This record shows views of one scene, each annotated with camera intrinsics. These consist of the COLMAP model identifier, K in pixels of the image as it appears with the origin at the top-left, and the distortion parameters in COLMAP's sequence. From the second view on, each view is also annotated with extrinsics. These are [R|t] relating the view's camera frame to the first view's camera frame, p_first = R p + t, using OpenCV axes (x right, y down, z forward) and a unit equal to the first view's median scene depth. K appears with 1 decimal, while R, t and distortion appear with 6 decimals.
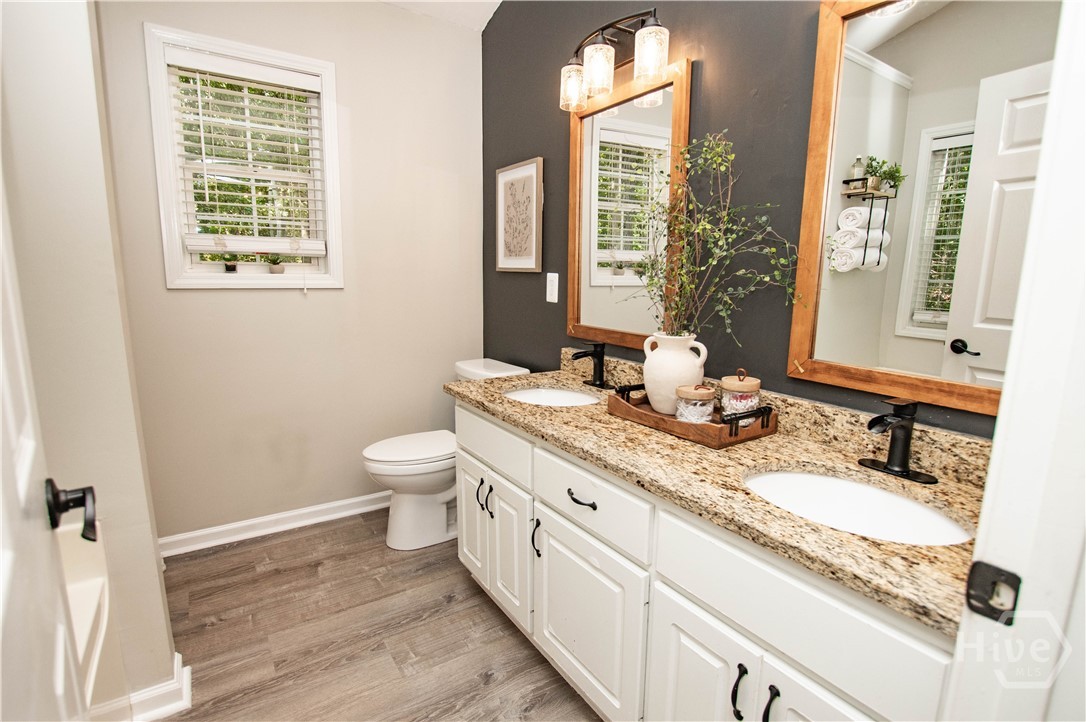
lens RADIAL K [[531.6, 0, 551.0], [0, 531.6, 364.6], [0, 0, 1]] dist [-0.020244, 0.002716]
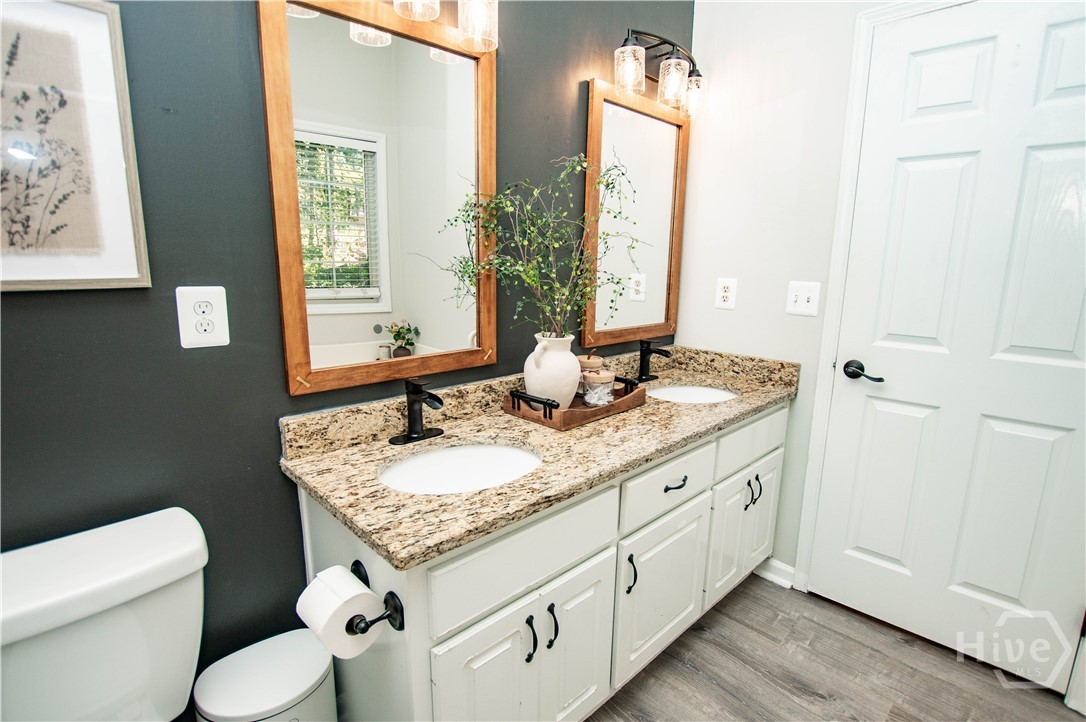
lens RADIAL K [[531.6, 0, 551.0], [0, 531.6, 364.6], [0, 0, 1]] dist [-0.020244, 0.002716]
pose [[-0.184942, -0.215538, 0.958822, -0.821162], [0.151958, 0.957647, 0.244584, -0.272853], [-0.970930, 0.190935, -0.144356, 1.227133]]
